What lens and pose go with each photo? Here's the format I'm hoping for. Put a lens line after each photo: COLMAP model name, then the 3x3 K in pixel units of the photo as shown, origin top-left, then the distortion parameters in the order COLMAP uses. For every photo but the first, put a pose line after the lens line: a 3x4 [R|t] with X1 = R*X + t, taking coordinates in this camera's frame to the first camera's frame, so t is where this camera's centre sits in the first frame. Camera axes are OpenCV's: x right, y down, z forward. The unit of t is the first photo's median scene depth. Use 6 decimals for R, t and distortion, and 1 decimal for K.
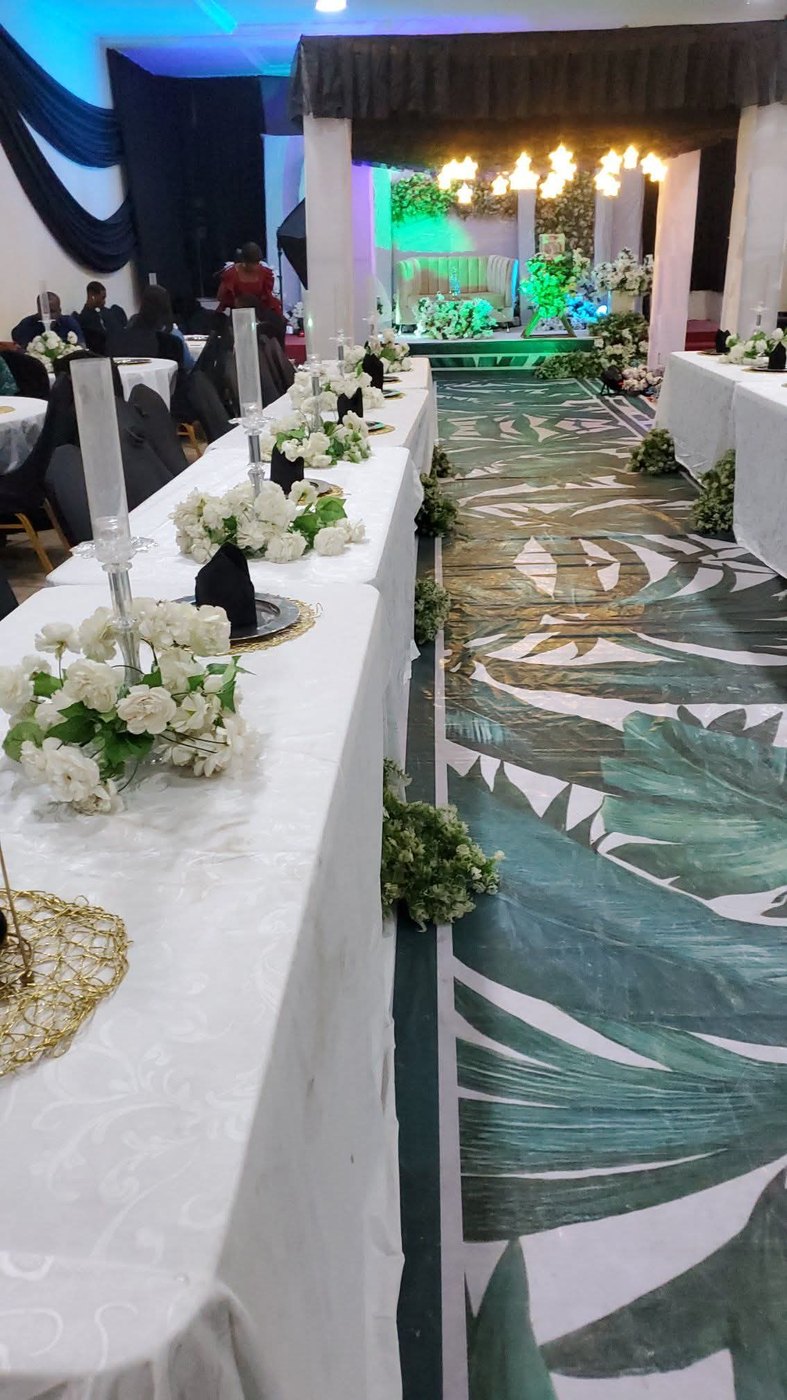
lens RADIAL K [[1067.1, 0, 390.1], [0, 1067.1, 700.5], [0, 0, 1]] dist [-0.013682, -0.001928]
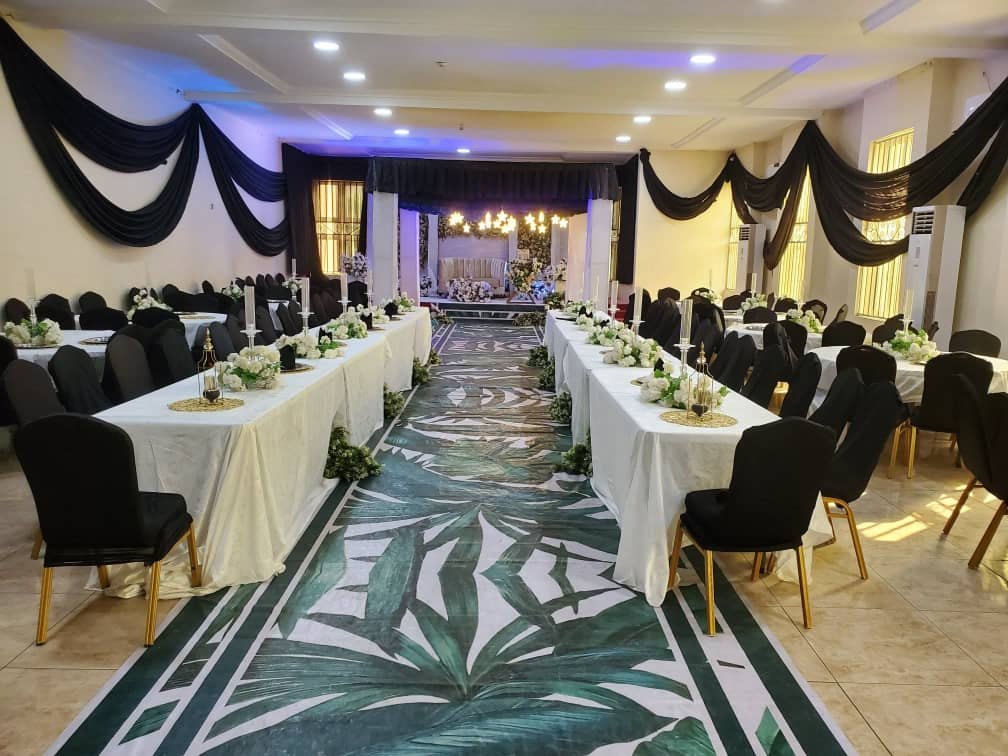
lens RADIAL K [[779.7, 0, 534.3], [0, 779.7, 391.1], [0, 0, 1]] dist [0.044445, -0.008990]
pose [[0.996552, 0.036456, 0.074533, 0.131288], [-0.019218, 0.975293, -0.220079, 0.155972], [-0.080715, 0.217888, 0.972630, -0.420208]]
